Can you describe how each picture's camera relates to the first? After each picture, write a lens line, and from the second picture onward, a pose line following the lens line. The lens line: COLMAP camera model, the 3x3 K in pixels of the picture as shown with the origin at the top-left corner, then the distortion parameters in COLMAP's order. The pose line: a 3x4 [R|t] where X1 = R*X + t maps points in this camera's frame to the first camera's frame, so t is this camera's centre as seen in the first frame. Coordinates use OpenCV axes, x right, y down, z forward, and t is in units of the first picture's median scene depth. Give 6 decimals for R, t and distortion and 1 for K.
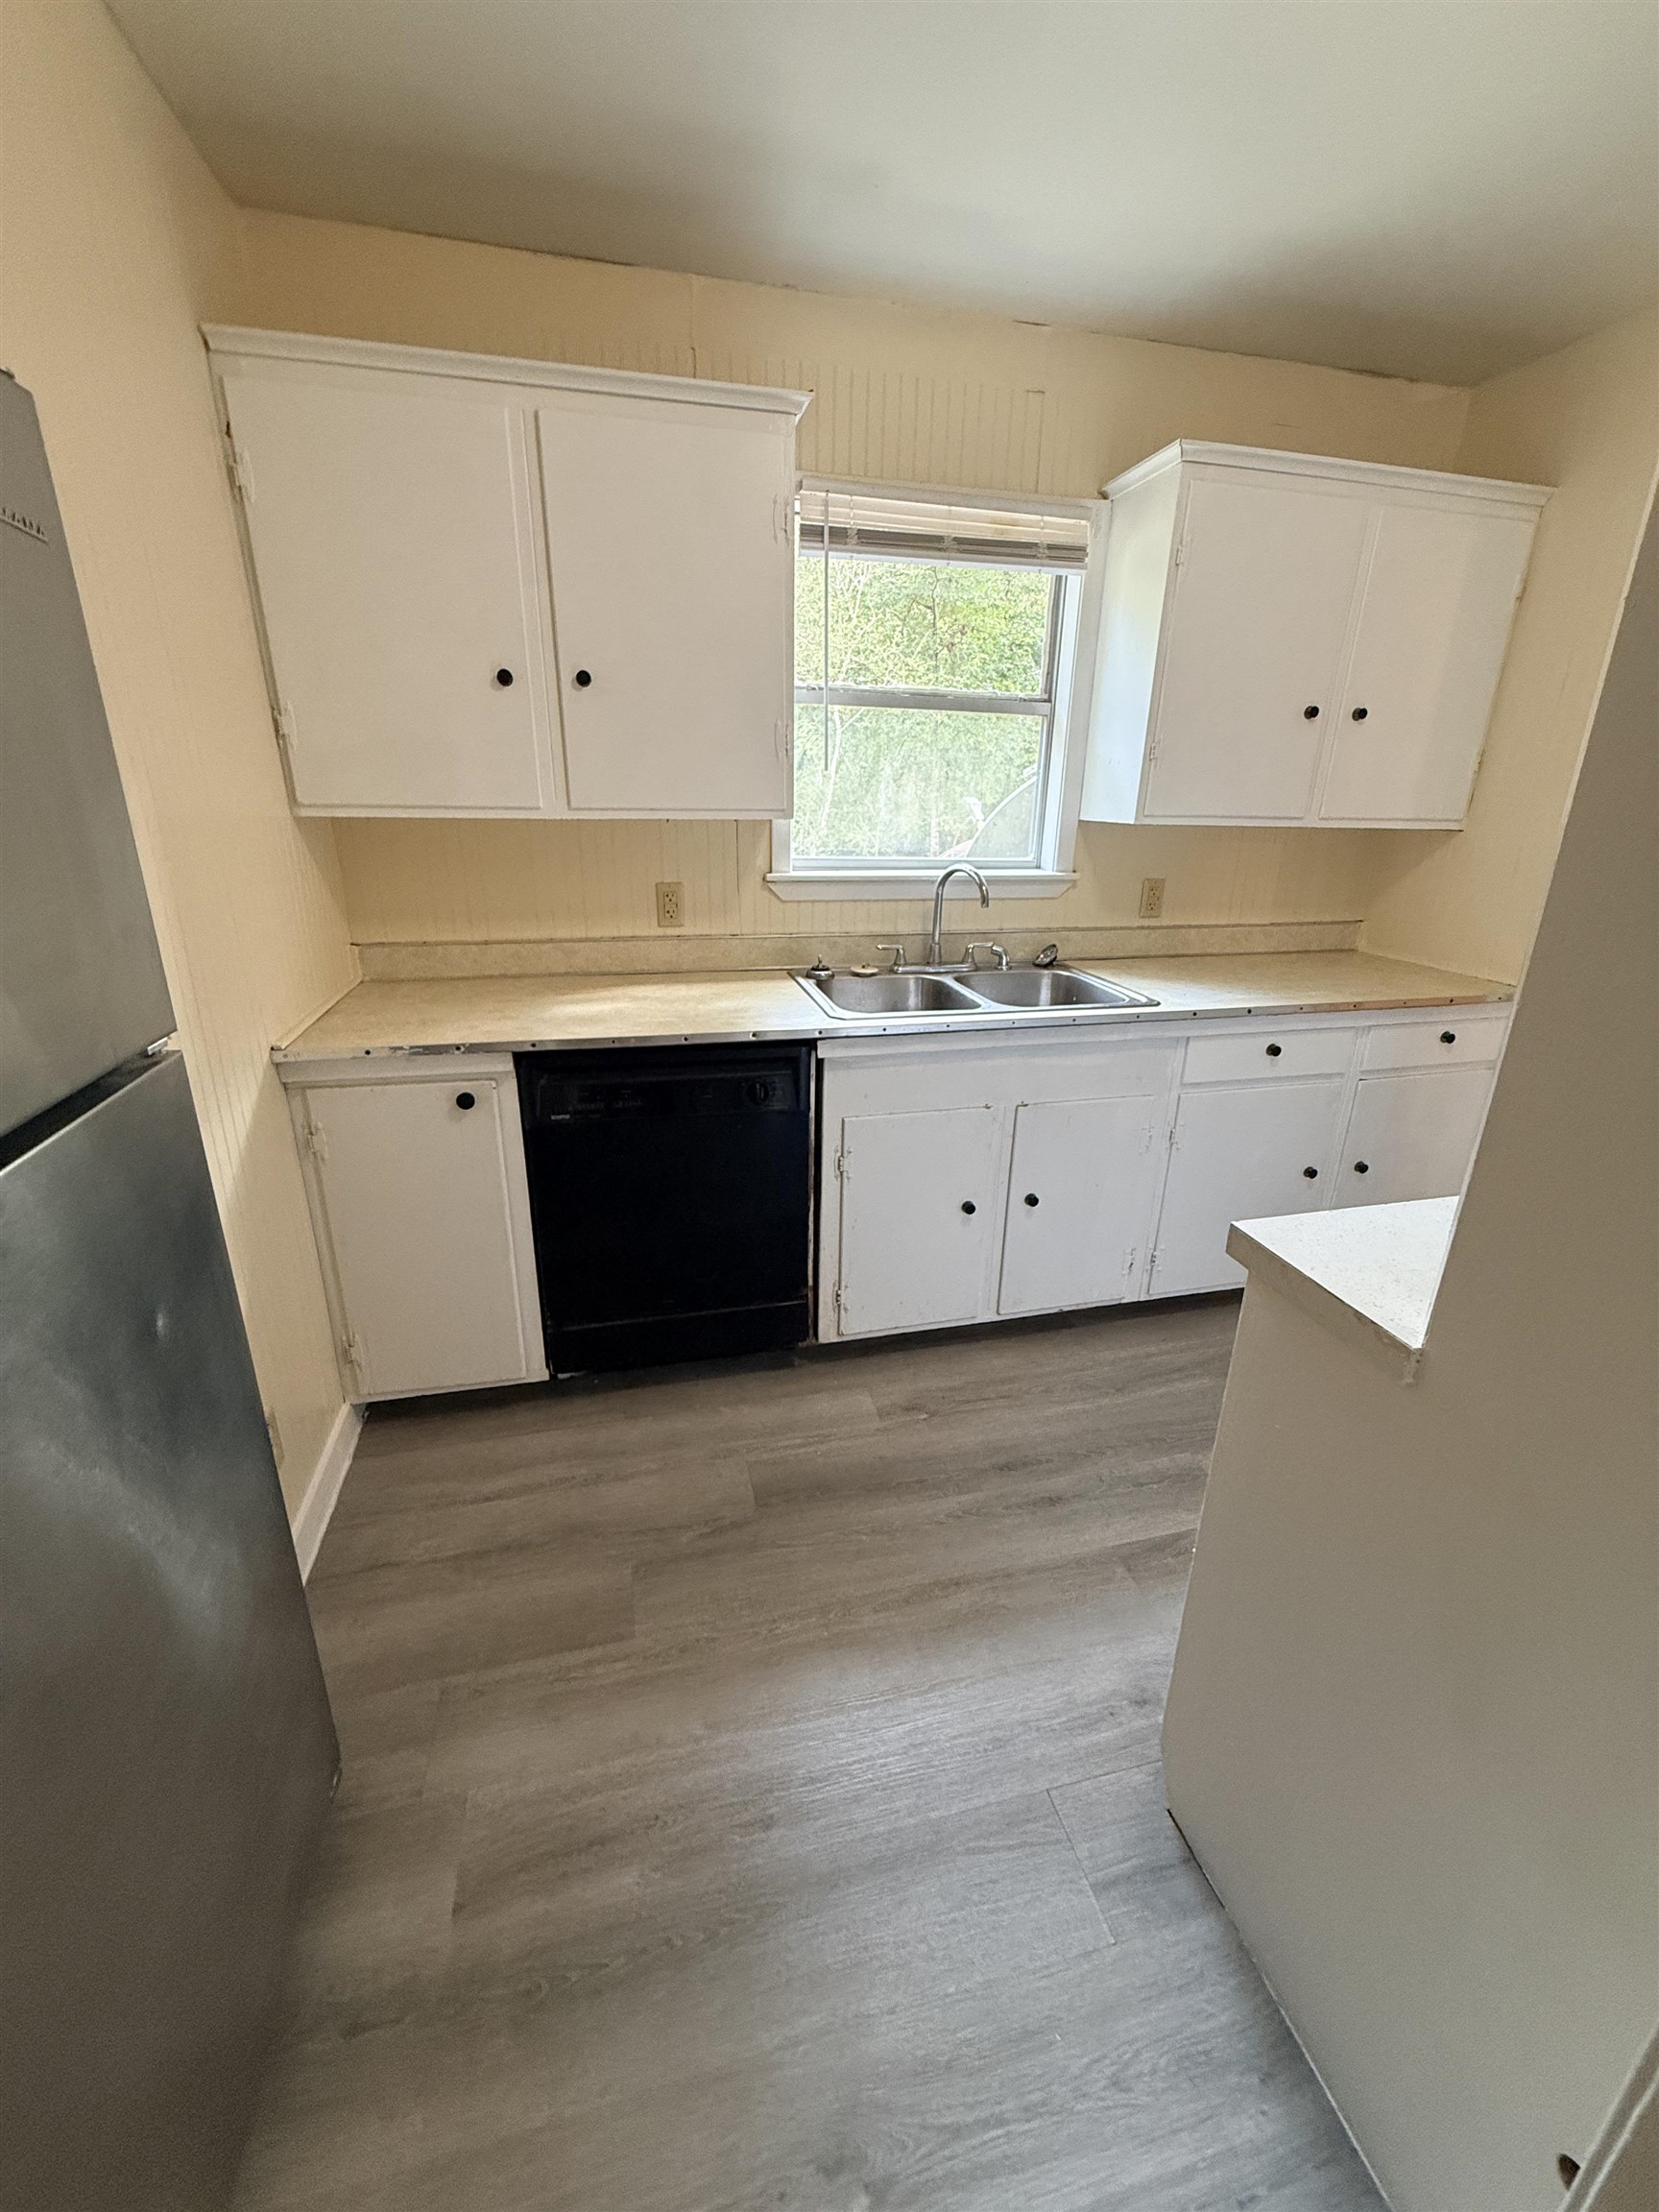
lens RADIAL K [[881.7, 0, 829.5], [0, 881.7, 1106.0], [0, 0, 1]] dist [0.001768, 0.000208]
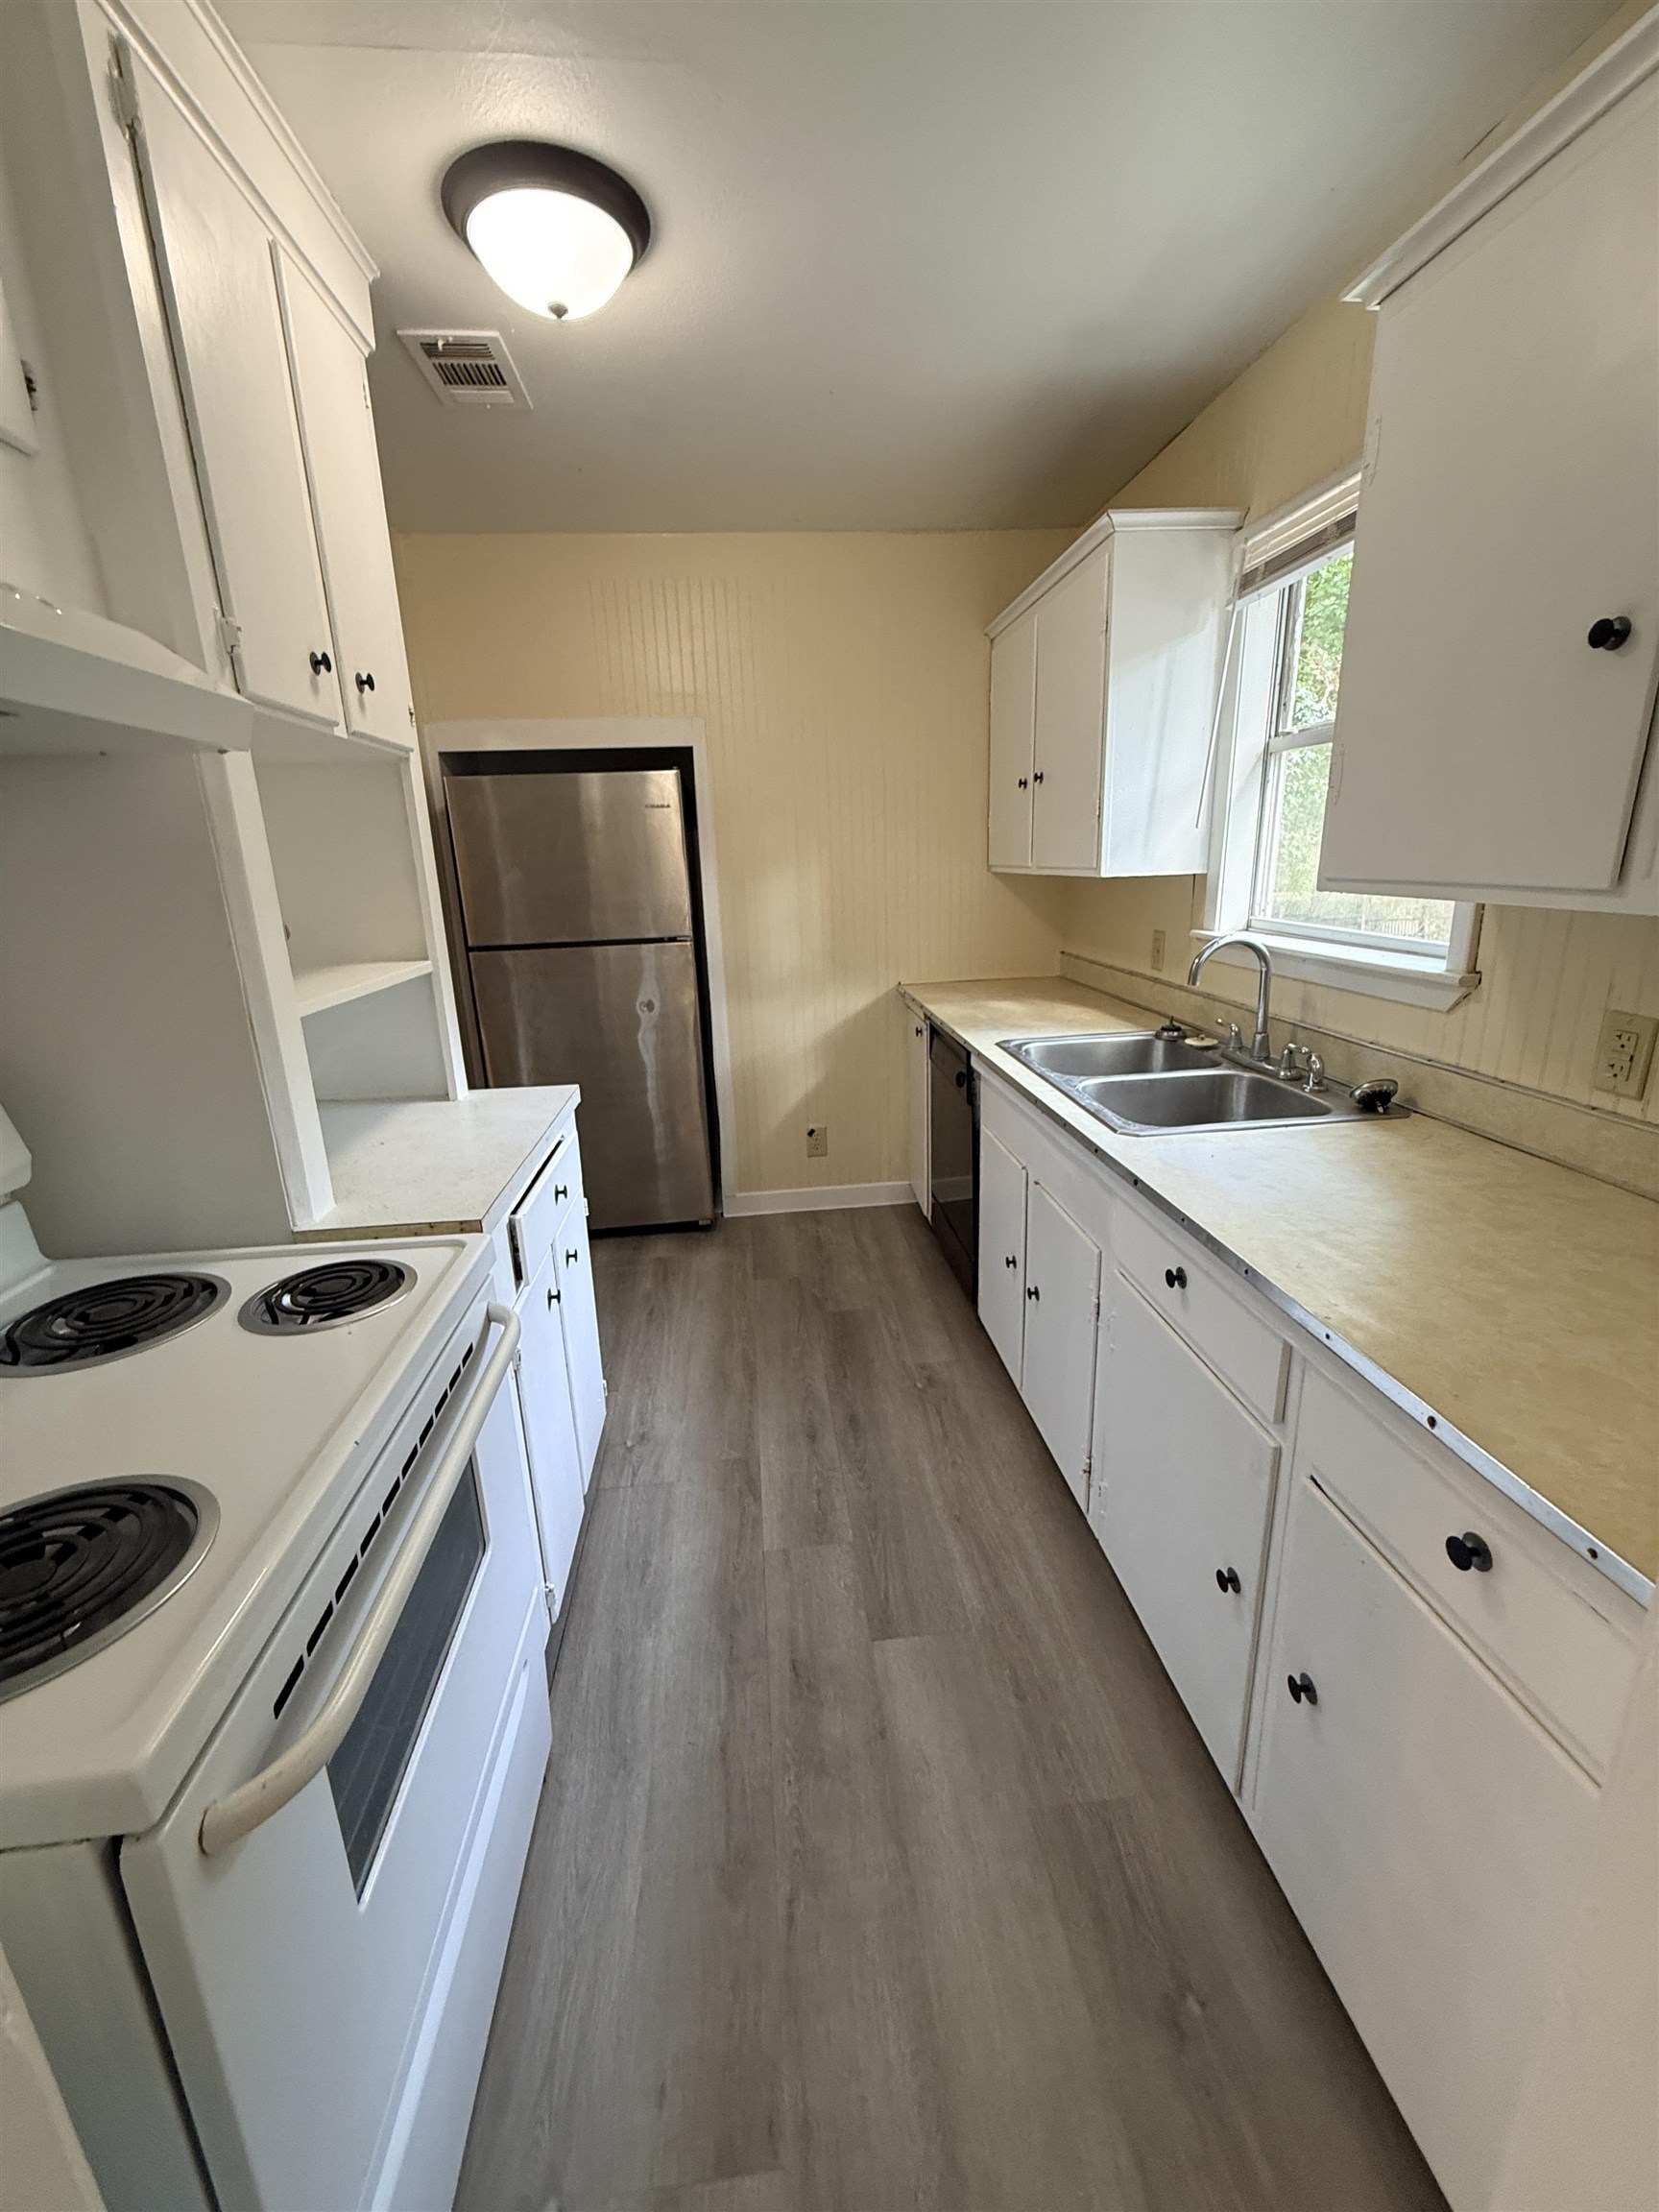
lens RADIAL K [[881.7, 0, 829.5], [0, 881.7, 1106.0], [0, 0, 1]] dist [0.001768, 0.000208]
pose [[-0.143797, 0.263903, -0.953770, 1.222429], [-0.297230, 0.907770, 0.295987, -0.313499], [0.943916, 0.326051, -0.052095, 0.893685]]
